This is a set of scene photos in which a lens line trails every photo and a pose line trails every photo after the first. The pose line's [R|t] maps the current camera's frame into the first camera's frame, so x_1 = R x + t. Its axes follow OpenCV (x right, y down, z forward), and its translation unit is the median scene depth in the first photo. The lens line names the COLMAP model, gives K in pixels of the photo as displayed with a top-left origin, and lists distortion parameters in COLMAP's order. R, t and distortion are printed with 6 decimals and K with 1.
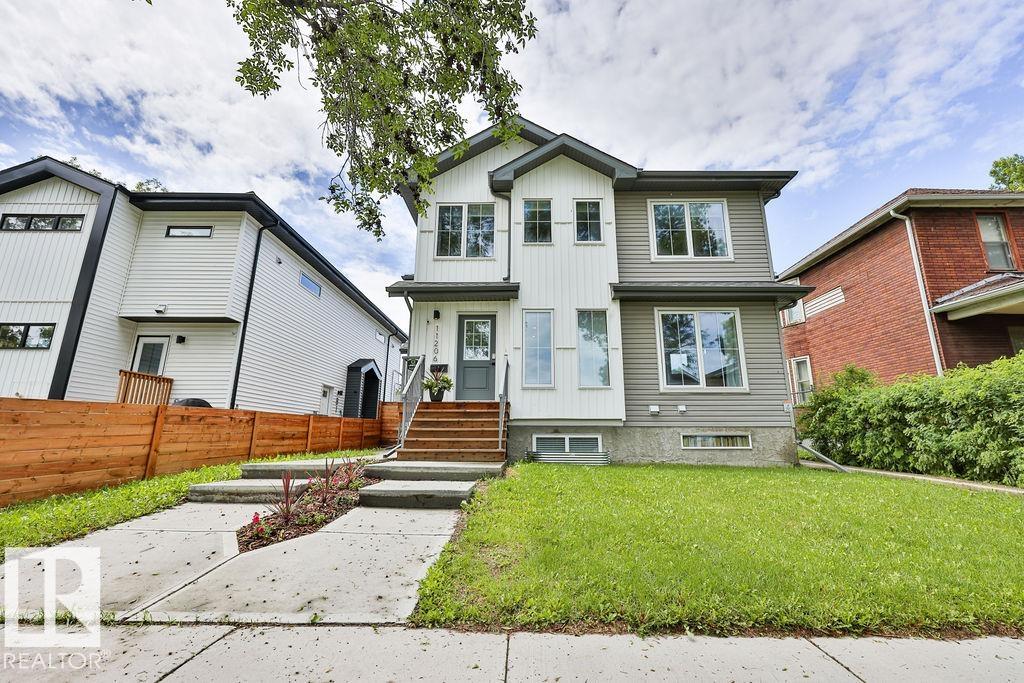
lens RADIAL K [[435.6, 0, 514.3], [0, 435.6, 341.7], [0, 0, 1]] dist [-0.000151, 0.000350]
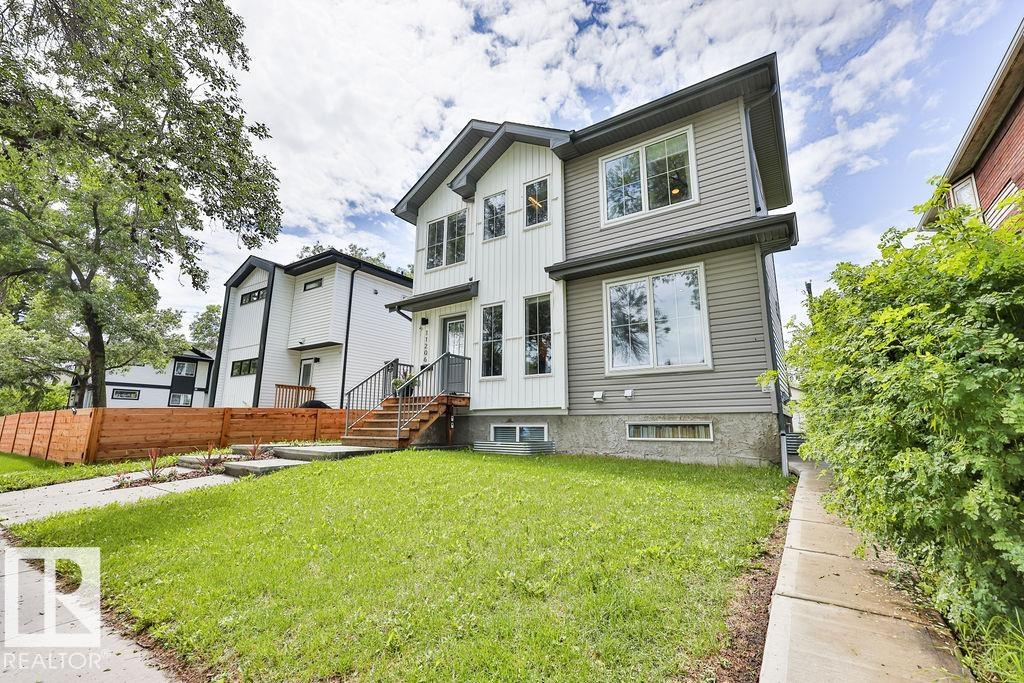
lens RADIAL K [[435.6, 0, 514.3], [0, 435.6, 341.7], [0, 0, 1]] dist [-0.000151, 0.000350]
pose [[0.835165, -0.106749, -0.539540, 0.630836], [0.121065, 0.992604, -0.008990, 0.030433], [0.536510, -0.057811, 0.841912, 0.150525]]
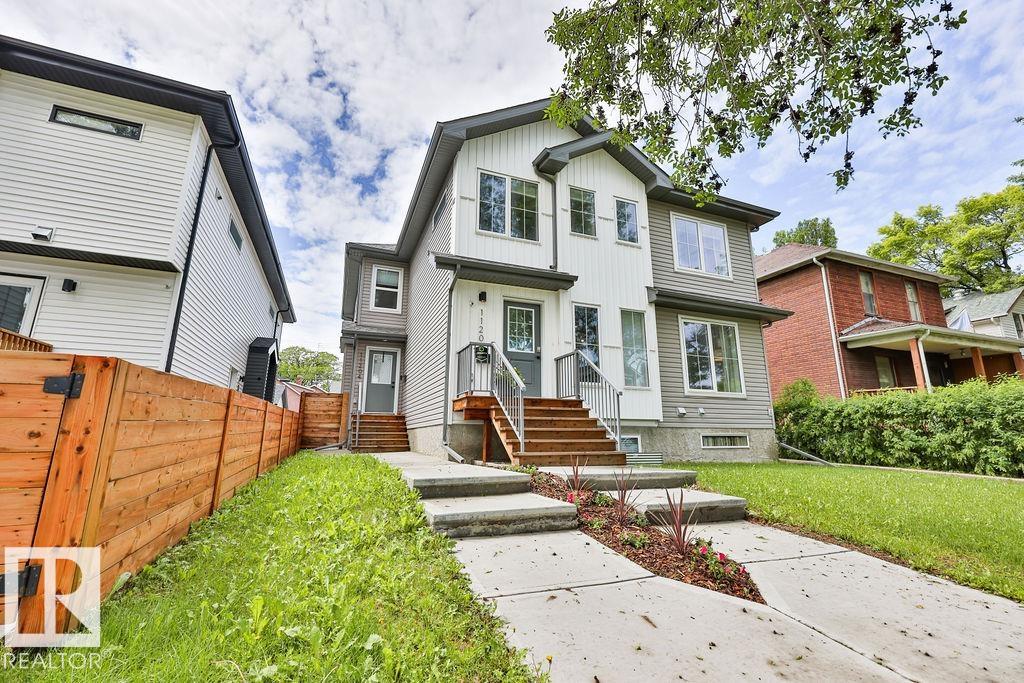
lens RADIAL K [[435.6, 0, 514.3], [0, 435.6, 341.7], [0, 0, 1]] dist [-0.000151, 0.000350]
pose [[0.921753, 0.082819, 0.378831, -0.437615], [-0.084987, 0.996321, -0.011027, 0.031847], [-0.378351, -0.022032, 0.925400, 0.168902]]
